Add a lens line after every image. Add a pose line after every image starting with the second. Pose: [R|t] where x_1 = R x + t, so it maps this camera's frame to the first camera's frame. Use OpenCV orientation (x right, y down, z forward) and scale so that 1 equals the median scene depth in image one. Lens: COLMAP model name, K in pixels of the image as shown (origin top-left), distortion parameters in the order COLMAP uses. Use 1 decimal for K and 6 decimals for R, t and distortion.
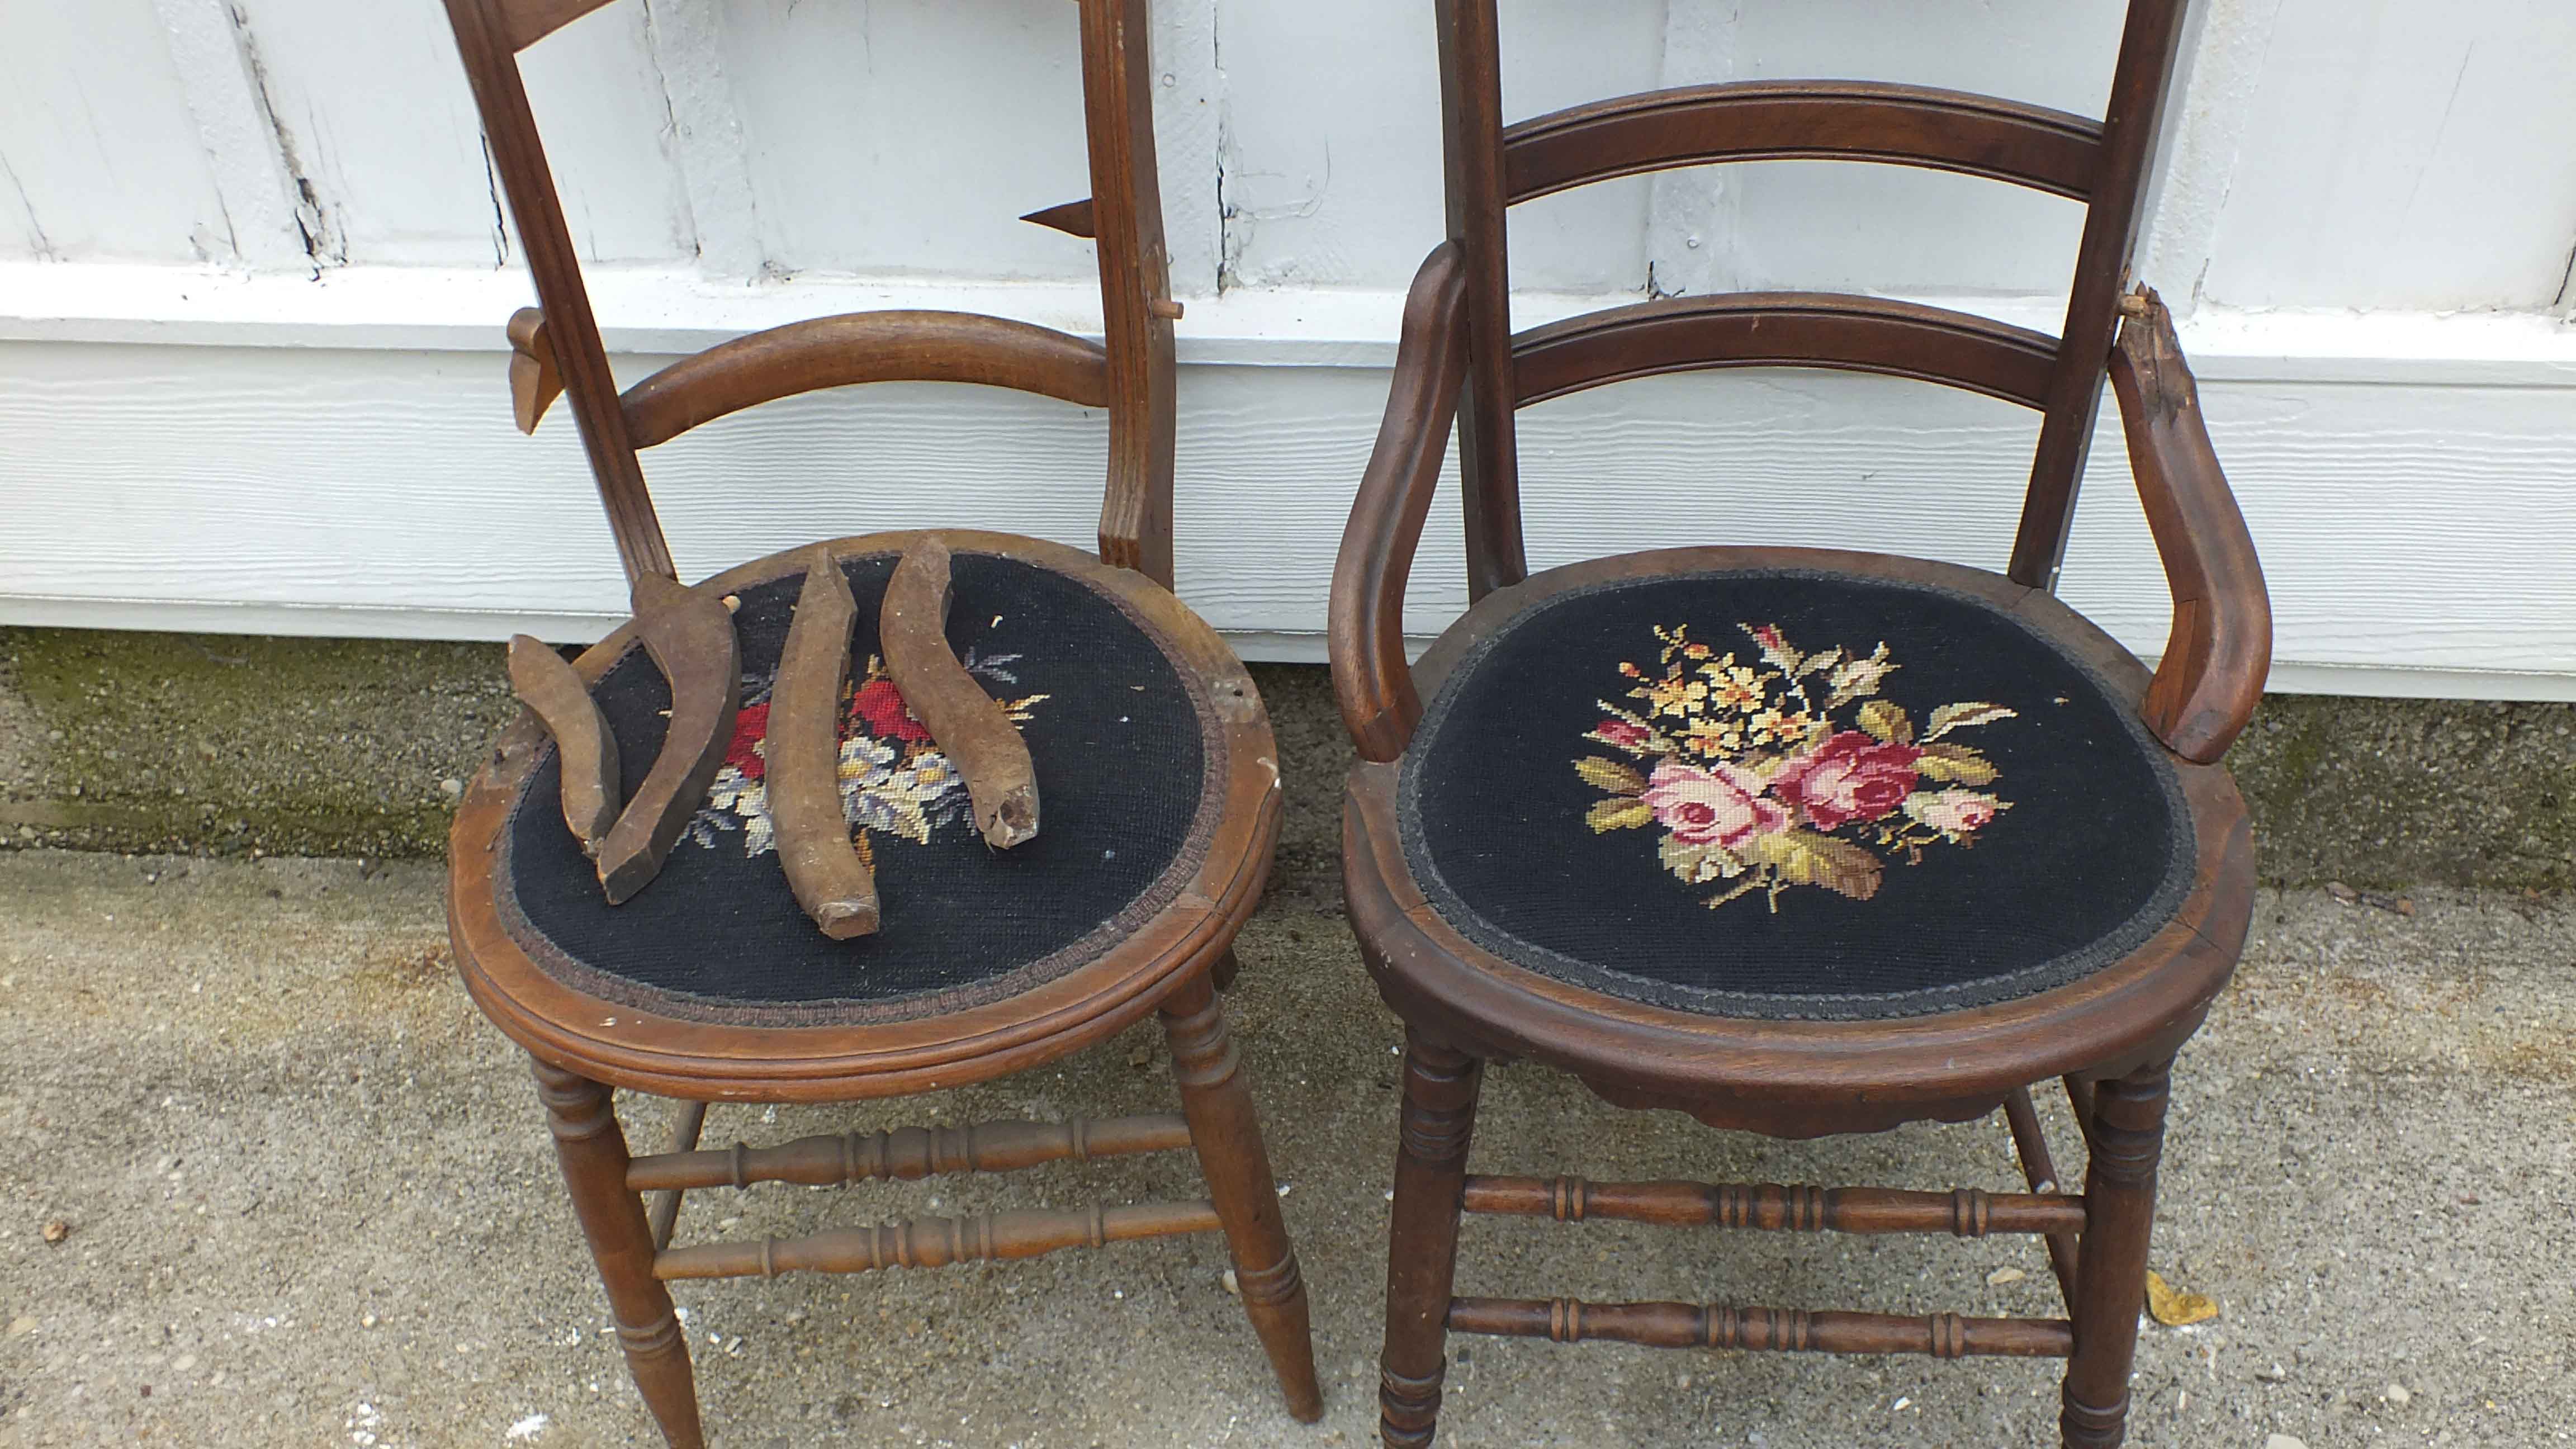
lens RADIAL K [[2419.0, 0, 1335.3], [0, 2419.0, 793.5], [0, 0, 1]] dist [-0.012547, 0.000000]
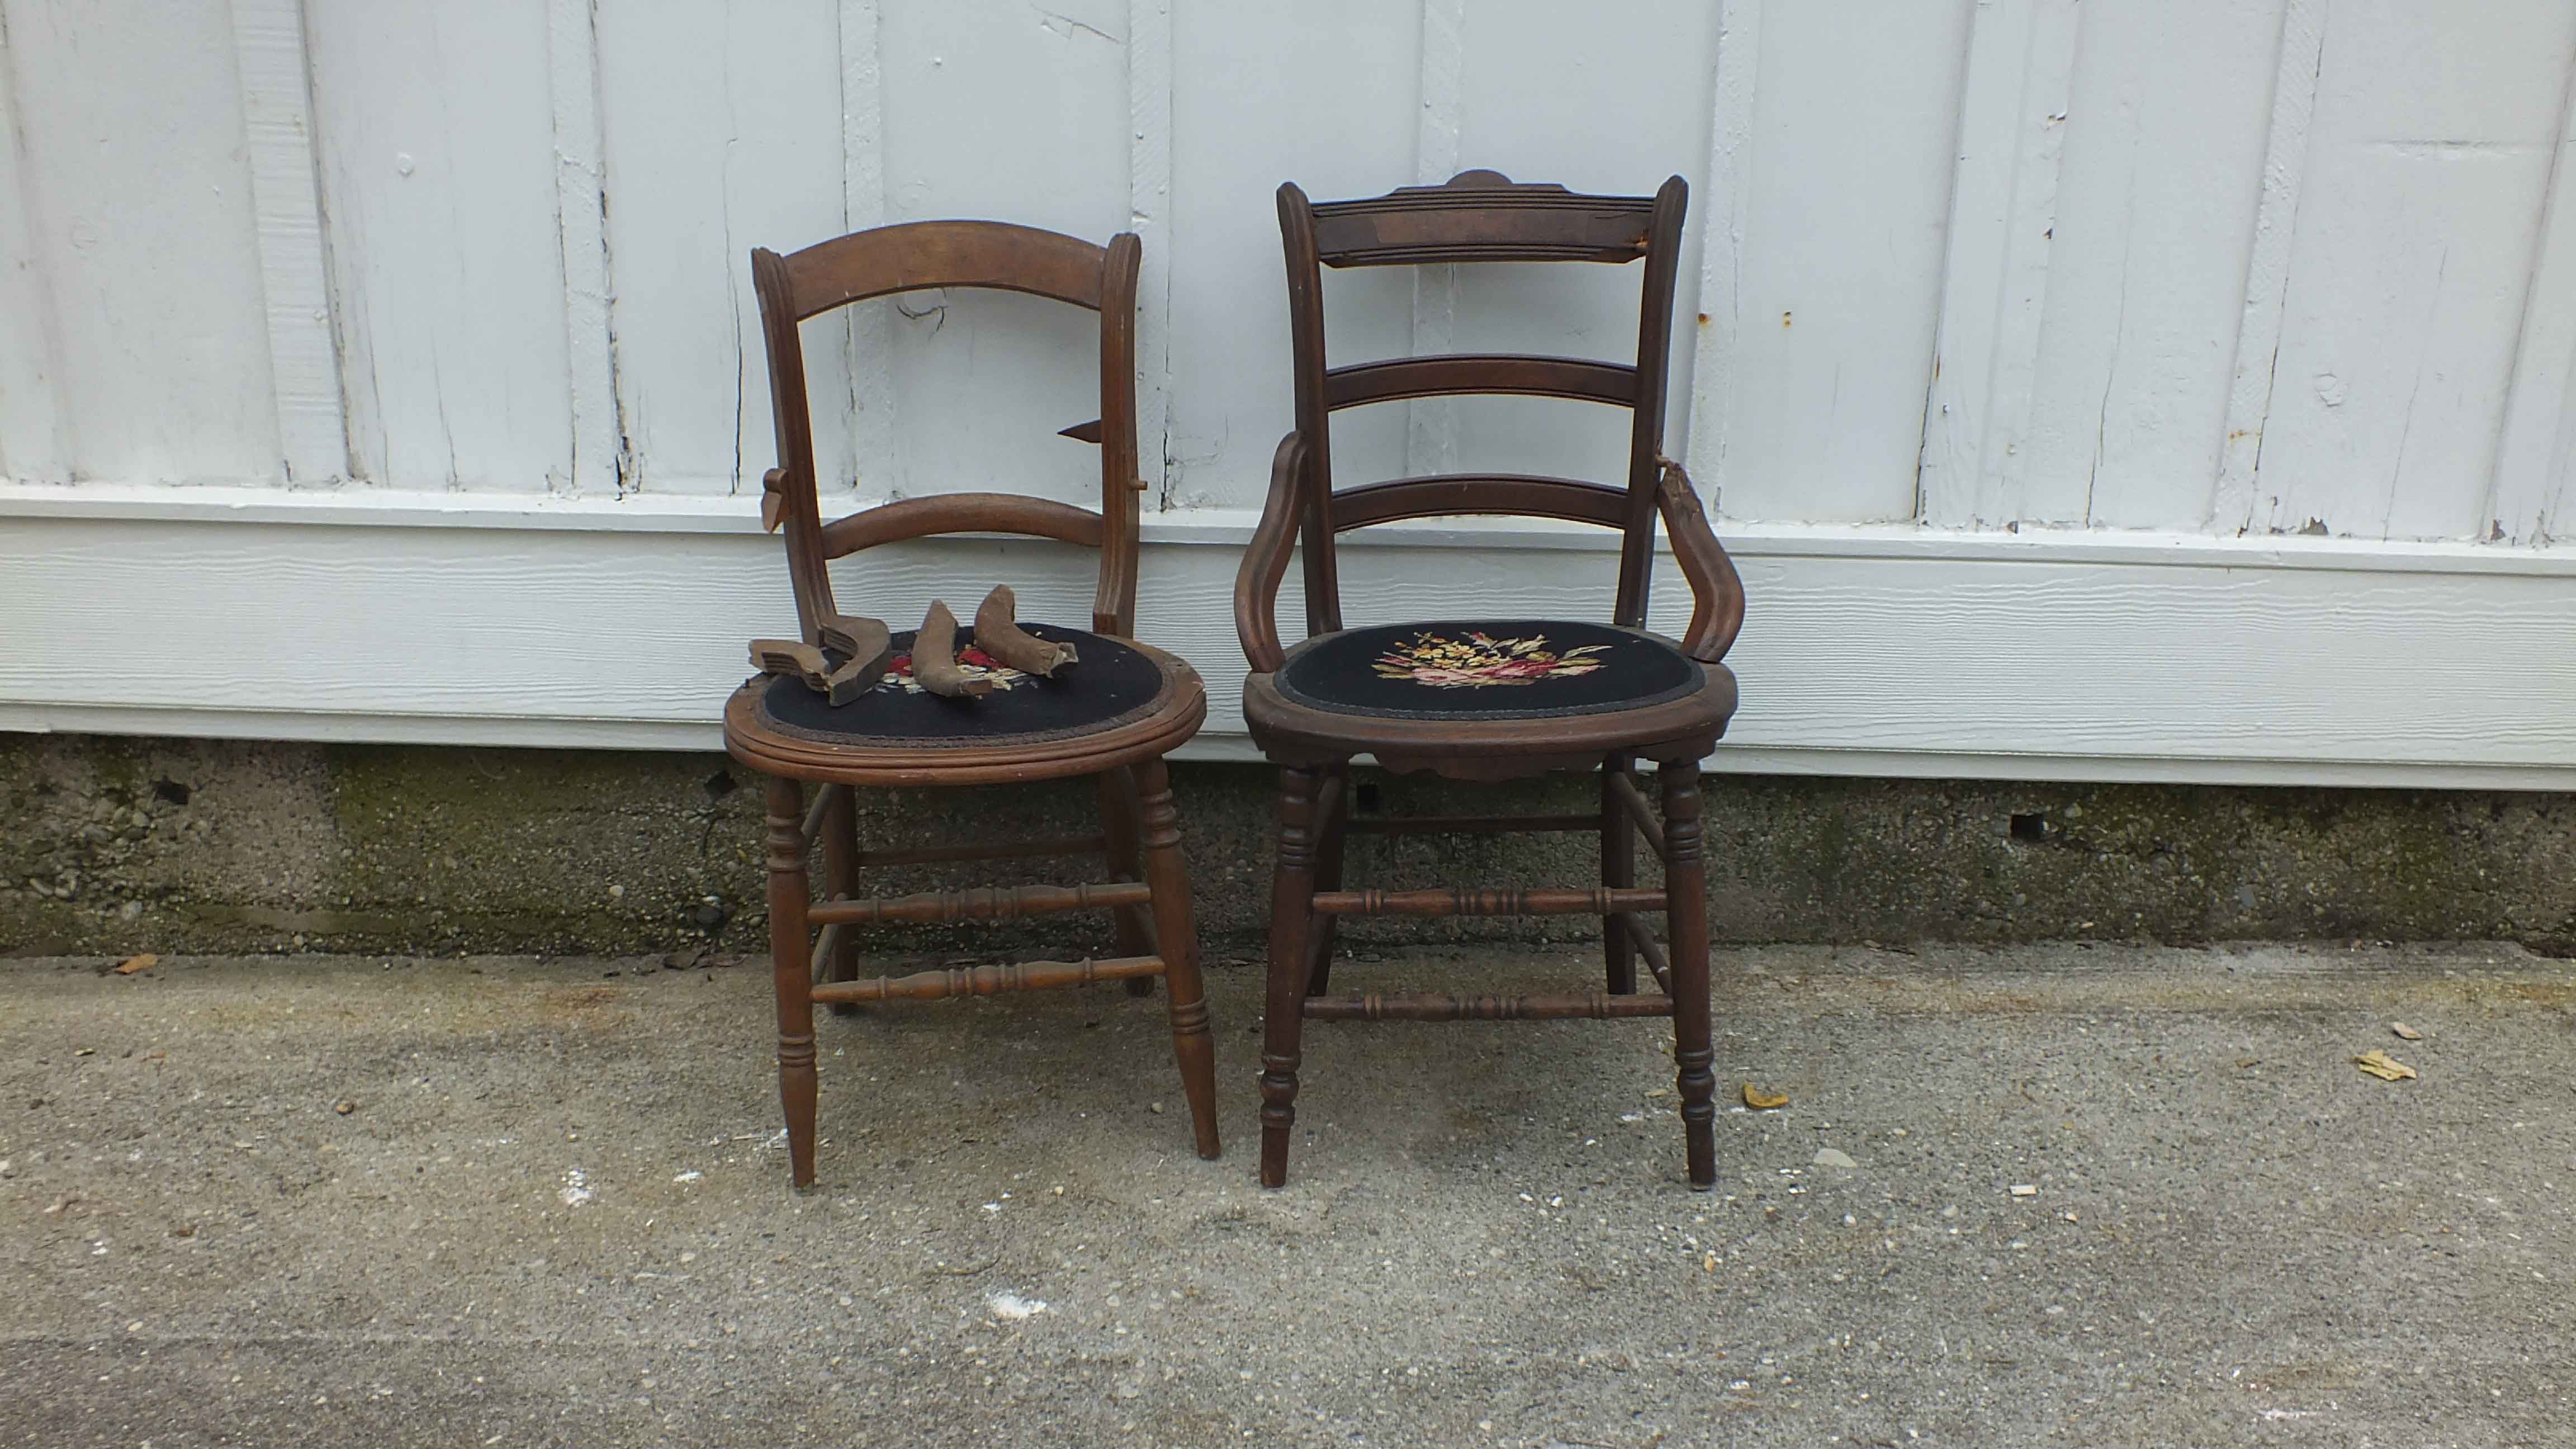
lens RADIAL K [[2419.0, 0, 1344.0], [0, 2419.0, 744.6], [0, 0, 1]] dist [-0.012547, 0.000000]
pose [[0.996706, 0.013975, 0.079887, -0.055320], [0.018603, 0.919381, -0.392928, 0.646909], [-0.078938, 0.393119, 0.916093, -0.540377]]
